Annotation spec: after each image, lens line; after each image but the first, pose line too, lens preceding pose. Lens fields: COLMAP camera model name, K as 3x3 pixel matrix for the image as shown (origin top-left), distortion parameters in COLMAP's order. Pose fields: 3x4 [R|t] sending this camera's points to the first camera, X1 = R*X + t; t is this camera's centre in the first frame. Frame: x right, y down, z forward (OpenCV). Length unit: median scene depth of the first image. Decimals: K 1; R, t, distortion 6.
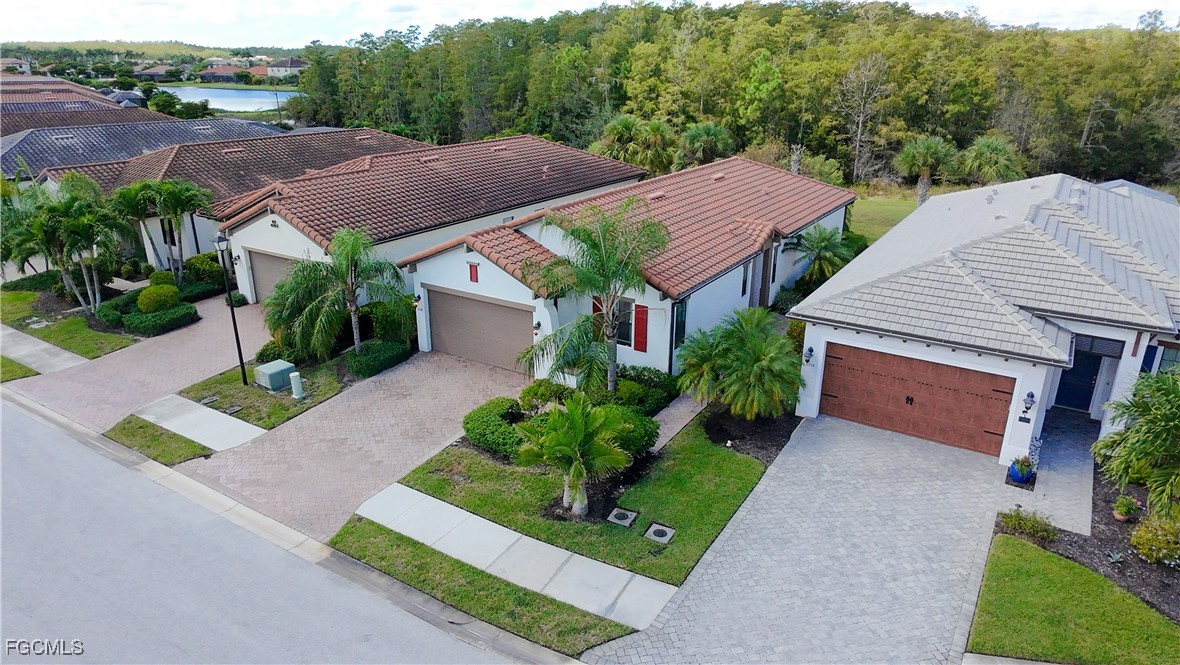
lens RADIAL K [[753.3, 0, 590.0], [0, 753.3, 332.5], [0, 0, 1]] dist [0.001281, 0.002143]
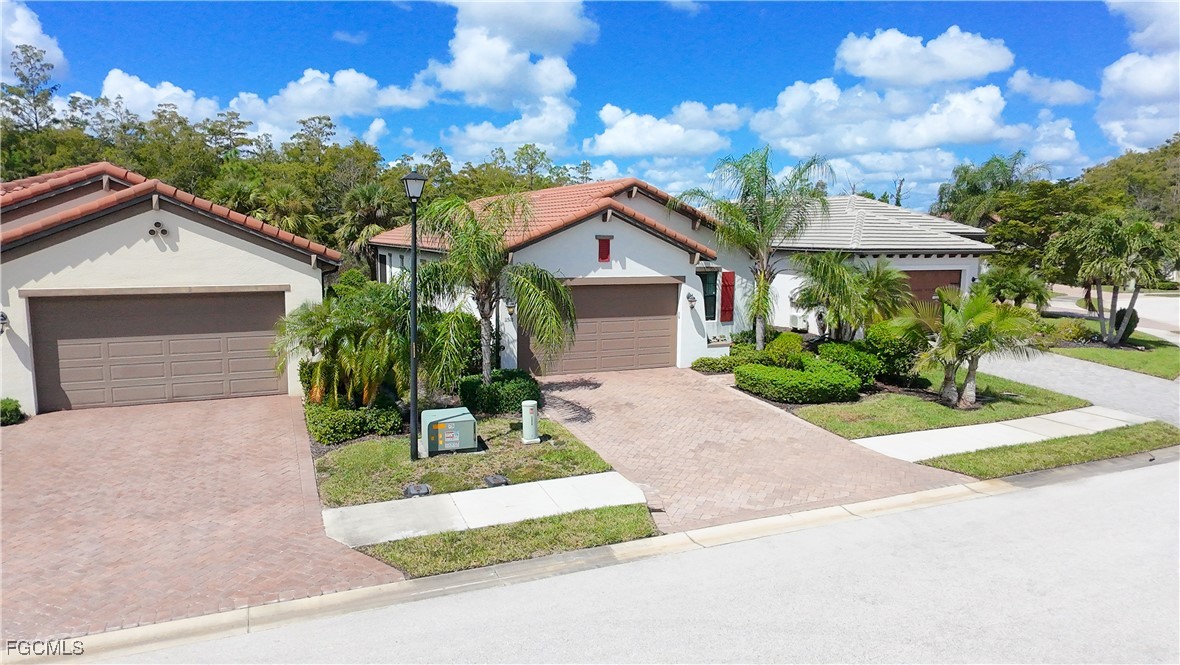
lens RADIAL K [[753.3, 0, 590.0], [0, 753.3, 332.5], [0, 0, 1]] dist [0.001281, 0.002143]
pose [[0.561441, -0.107759, 0.820471, -0.826593], [0.285394, 0.955869, -0.069751, 0.056328], [-0.776746, 0.273319, 0.567417, 0.588019]]
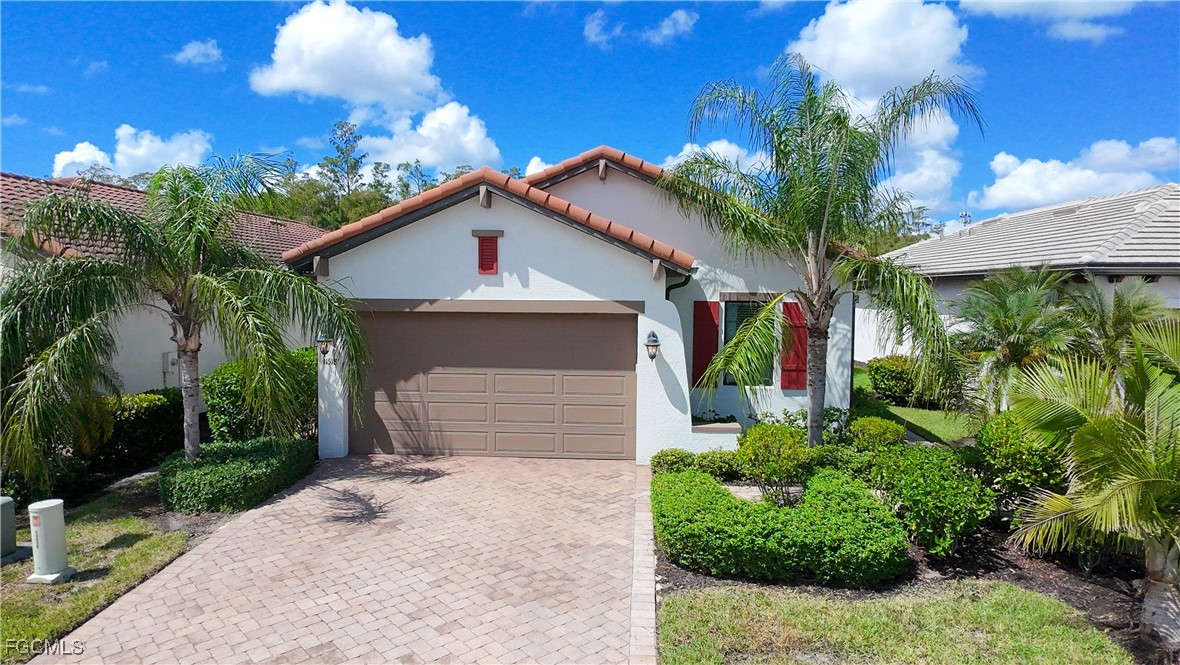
lens RADIAL K [[753.3, 0, 590.0], [0, 753.3, 332.5], [0, 0, 1]] dist [0.001281, 0.002143]
pose [[0.876212, -0.022042, 0.481422, -0.332134], [0.163943, 0.953009, -0.254750, 0.102353], [-0.453184, 0.302140, 0.838651, 0.586508]]
